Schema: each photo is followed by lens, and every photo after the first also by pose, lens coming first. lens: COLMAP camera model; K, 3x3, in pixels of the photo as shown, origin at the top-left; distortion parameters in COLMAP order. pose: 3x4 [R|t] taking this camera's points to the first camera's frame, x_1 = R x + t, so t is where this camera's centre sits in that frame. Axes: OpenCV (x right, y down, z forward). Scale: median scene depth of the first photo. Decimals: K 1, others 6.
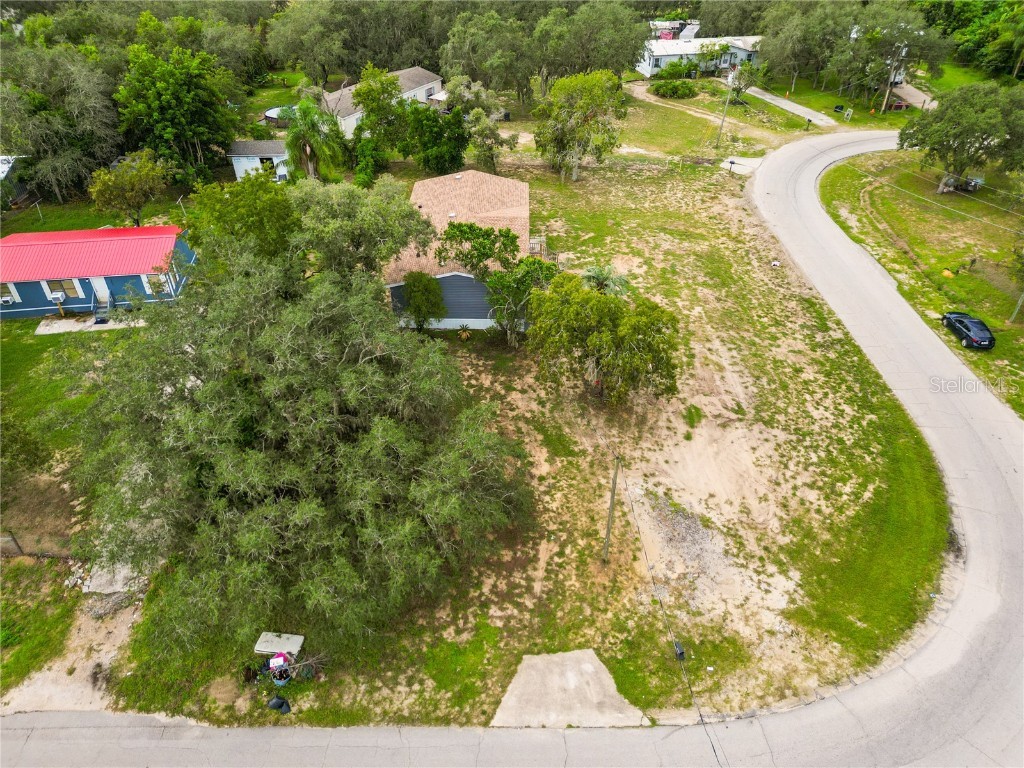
lens RADIAL K [[719.4, 0, 509.7], [0, 719.4, 383.7], [0, 0, 1]] dist [0.073181, -0.079702]
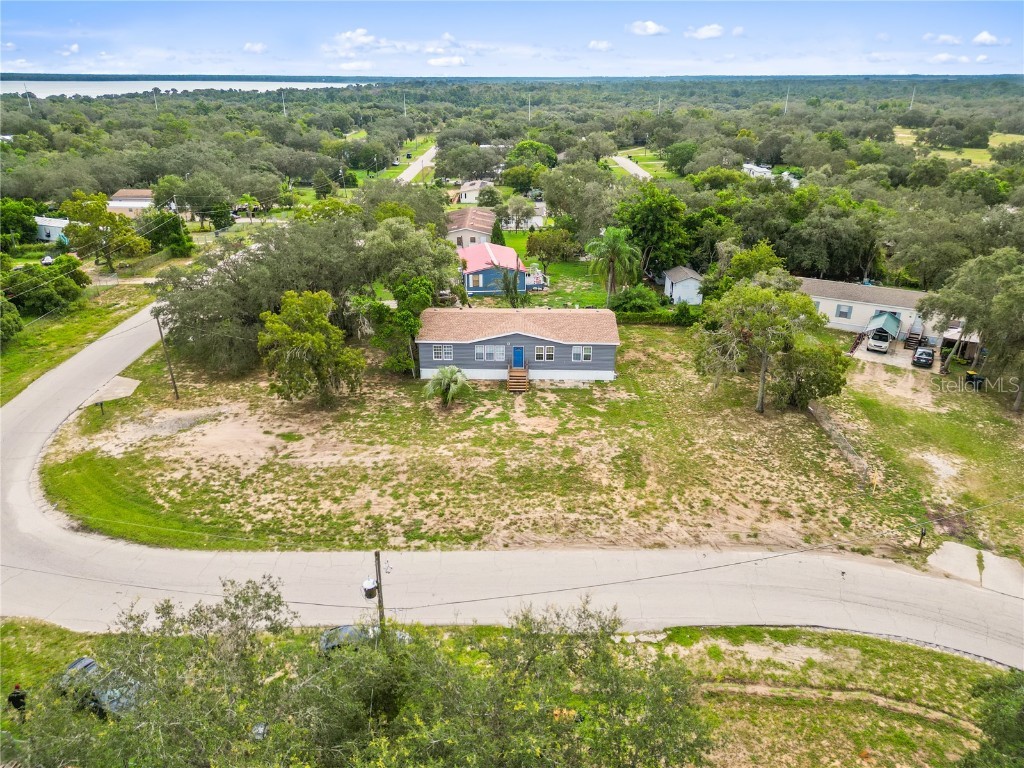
lens RADIAL K [[719.4, 0, 509.7], [0, 719.4, 383.7], [0, 0, 1]] dist [0.073181, -0.079702]
pose [[-0.010951, 0.392058, -0.919875, 1.382006], [-0.607802, 0.727871, 0.317460, -0.657129], [0.794013, 0.562578, 0.230323, 0.978118]]
